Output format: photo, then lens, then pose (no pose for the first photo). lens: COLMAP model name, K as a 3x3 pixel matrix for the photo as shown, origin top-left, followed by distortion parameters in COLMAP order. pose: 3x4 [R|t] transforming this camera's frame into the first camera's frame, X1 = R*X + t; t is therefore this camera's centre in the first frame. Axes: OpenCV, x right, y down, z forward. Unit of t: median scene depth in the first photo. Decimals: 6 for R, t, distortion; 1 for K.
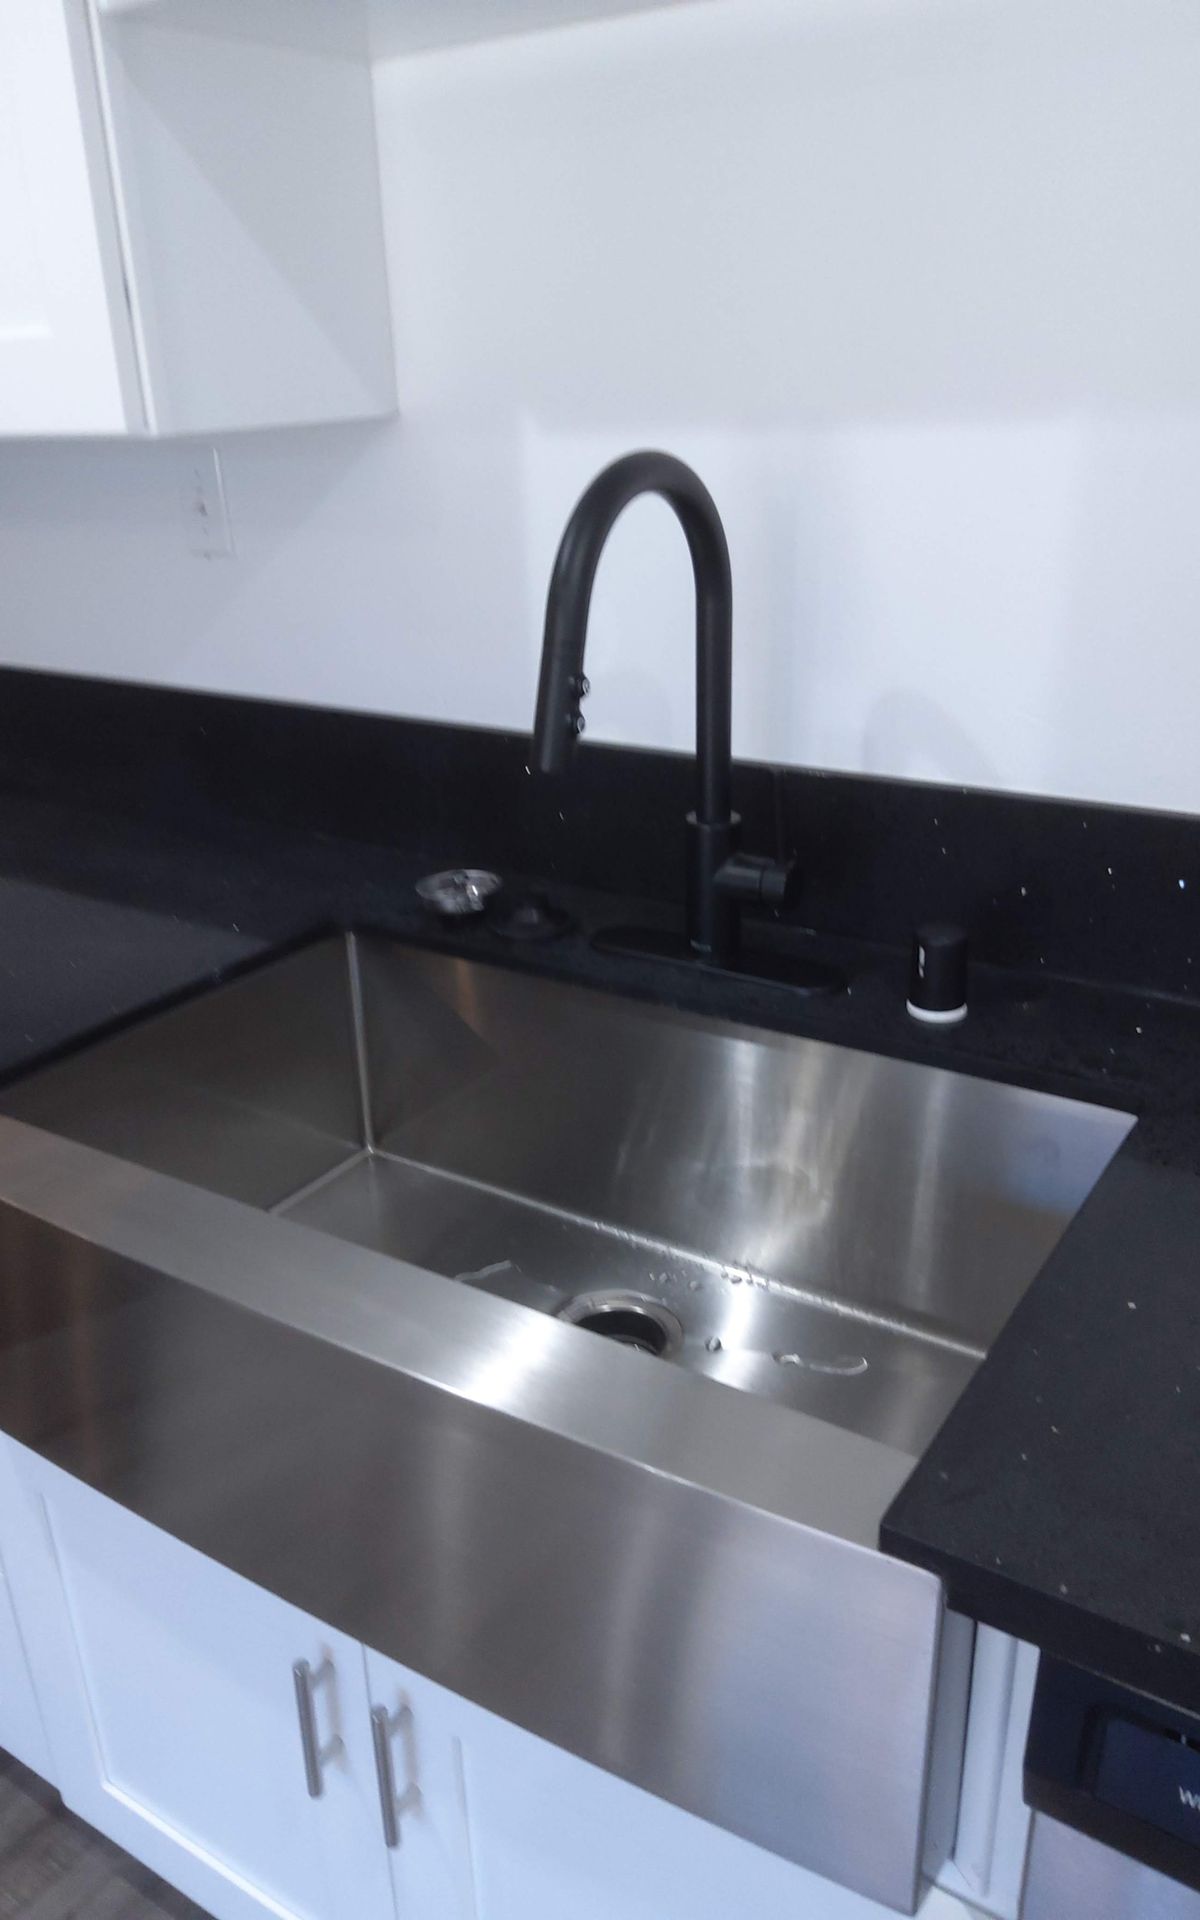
lens RADIAL K [[1465.0, 0, 598.6], [0, 1465.0, 979.7], [0, 0, 1]] dist [-0.005897, -0.010777]
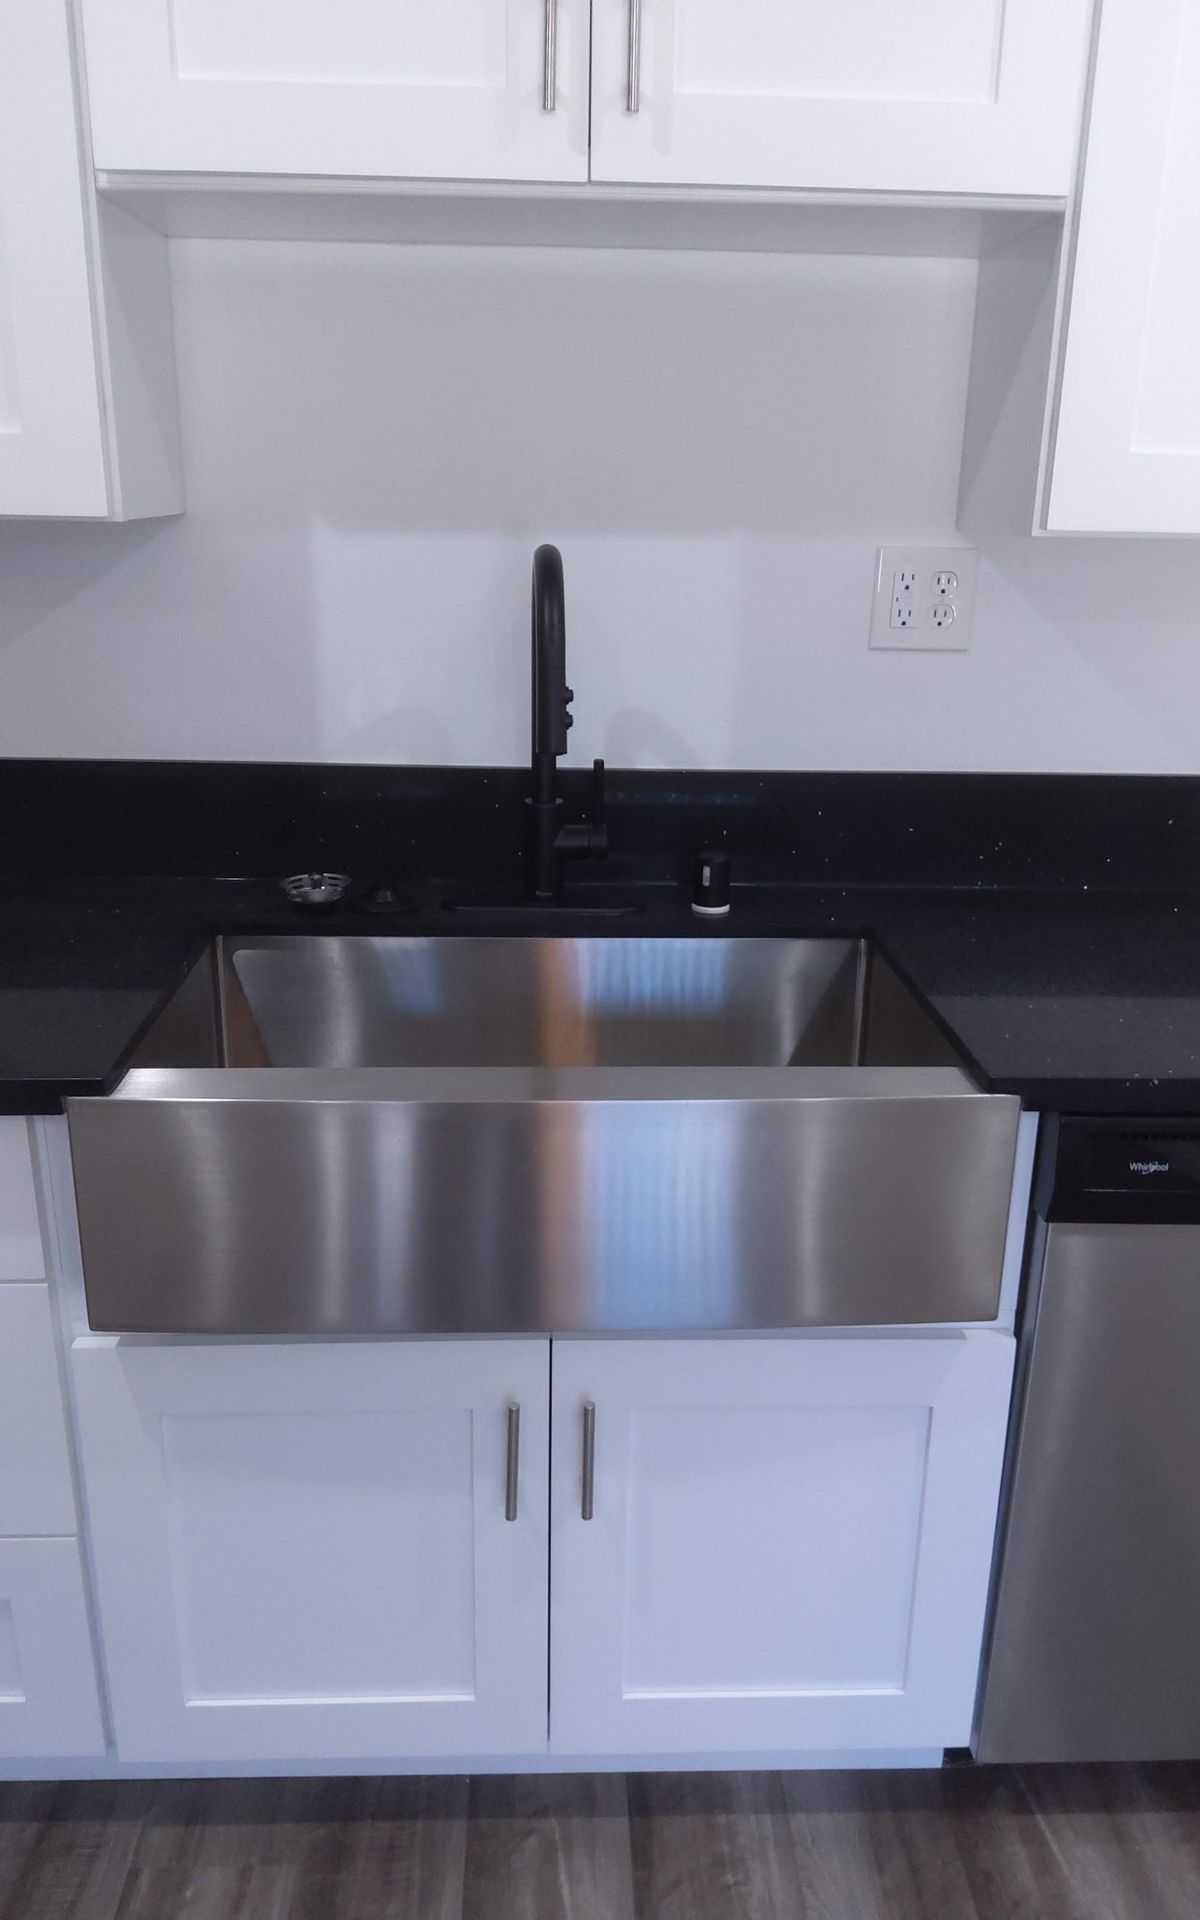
lens RADIAL K [[1425.3, 0, 607.8], [0, 1425.3, 981.4], [0, 0, 1]] dist [-0.002089, -0.001610]
pose [[0.808538, -0.142218, 0.570999, -0.709517], [0.182618, 0.983088, -0.013732, 0.095394], [-0.559389, 0.115378, 0.820836, -0.153978]]
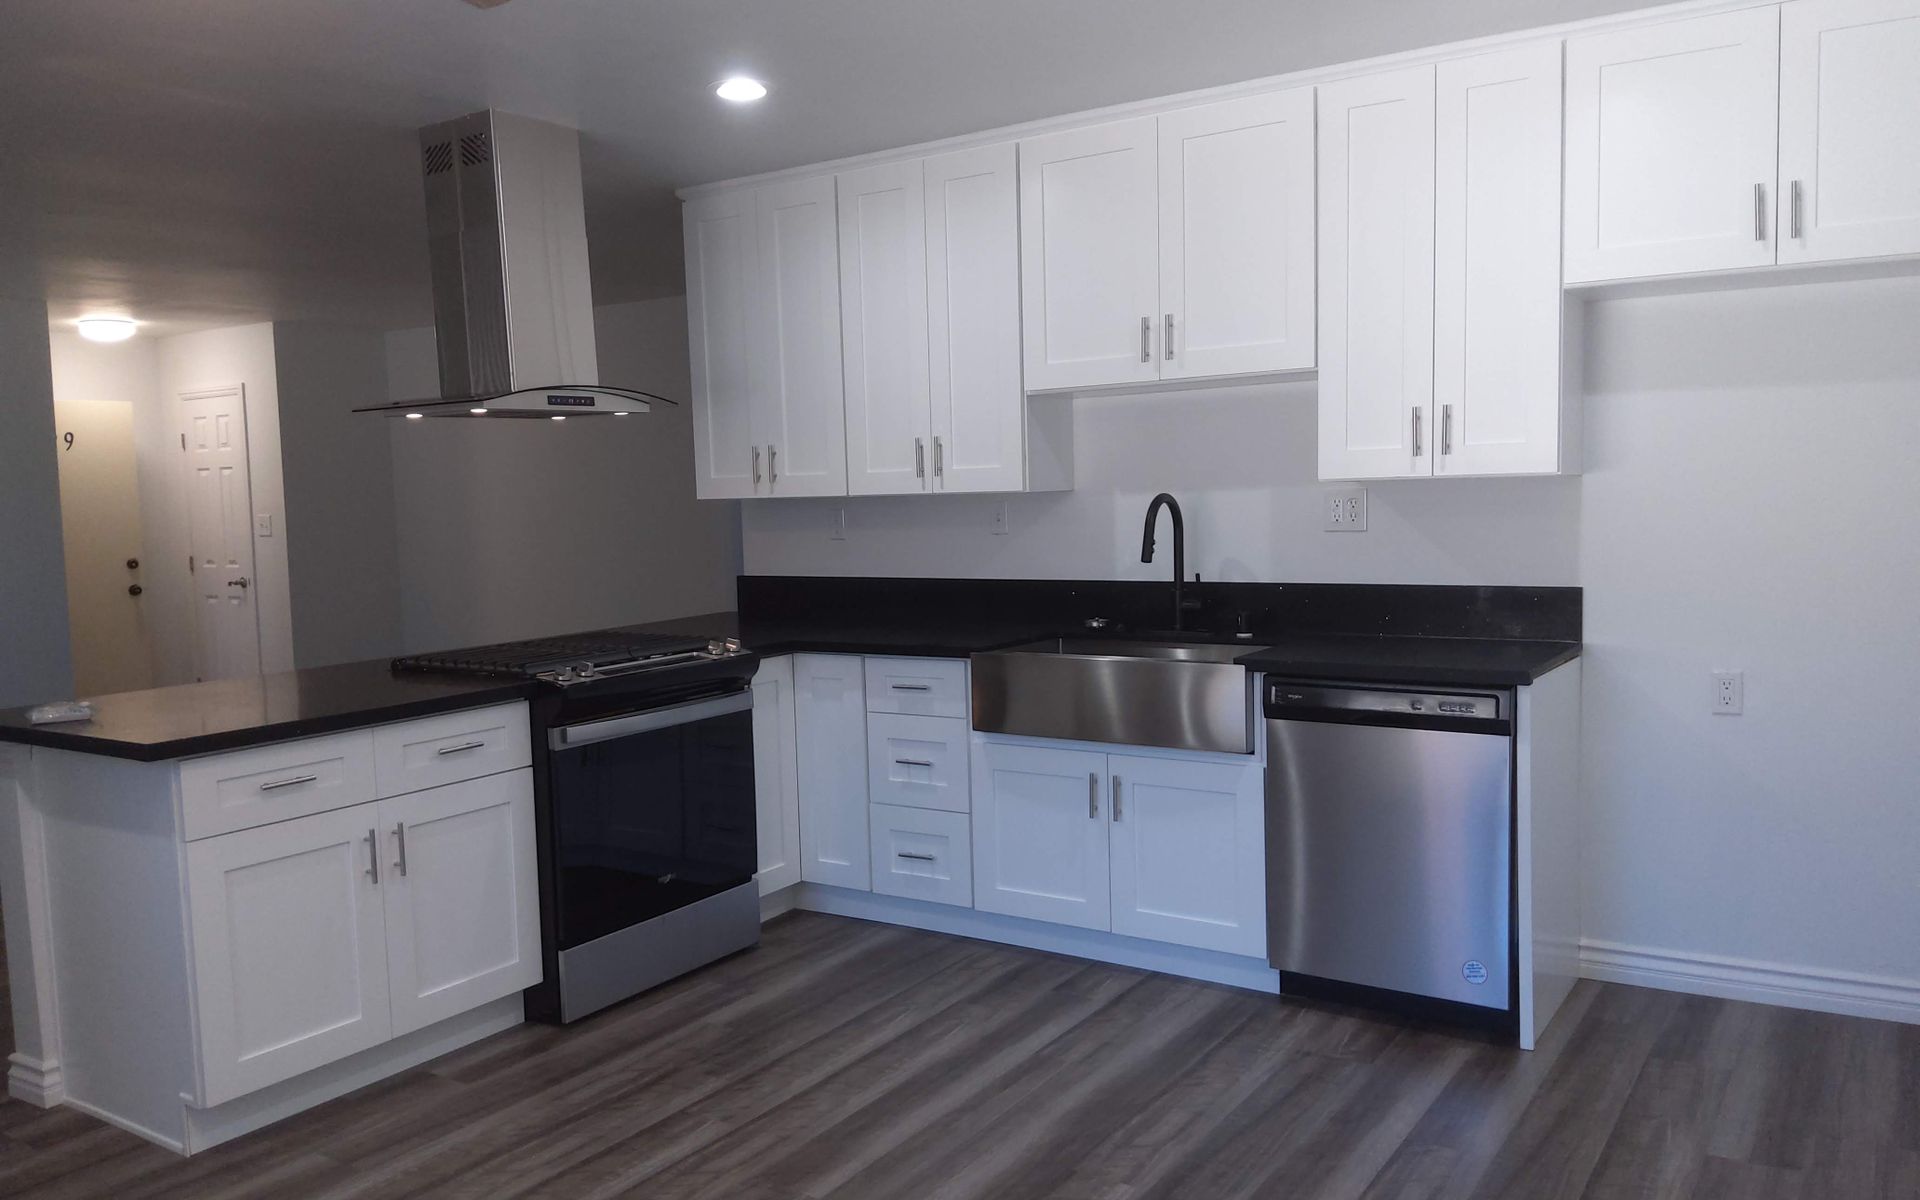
lens RADIAL K [[1437.9, 0, 950.6], [0, 1437.9, 614.4], [0, 0, 1]] dist [0.113346, -0.219572]
pose [[0.999953, 0.006212, 0.007383, -0.529933], [-0.003621, 0.950842, -0.309654, 1.085504], [-0.008943, 0.309613, 0.950821, -2.440586]]
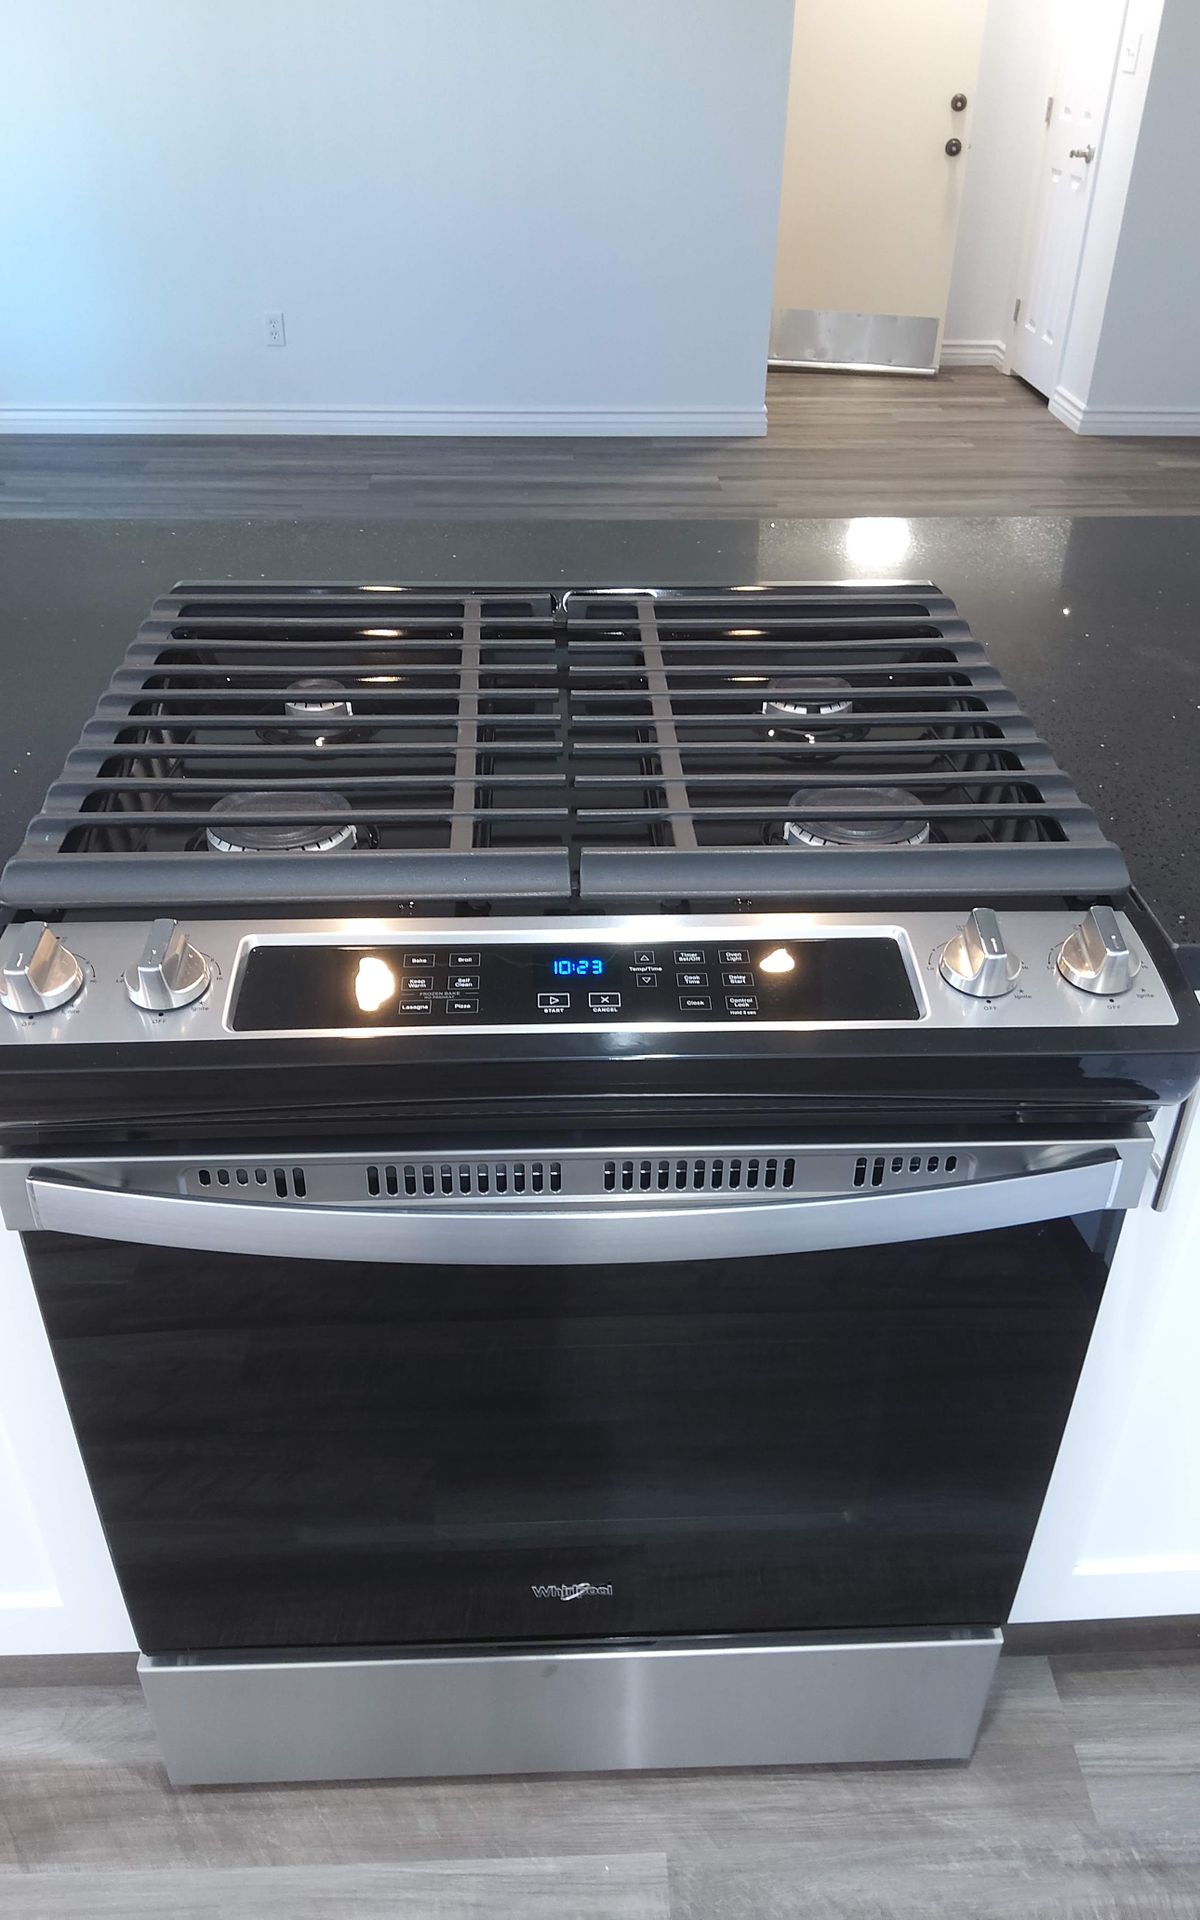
lens RADIAL K [[1465.0, 0, 598.6], [0, 1465.0, 979.7], [0, 0, 1]] dist [-0.005897, -0.010777]
pose [[0.589896, 0.488770, -0.642749, -0.705161], [-0.345909, 0.872220, 0.345803, -0.105656], [0.729637, 0.018345, 0.683589, 0.279781]]
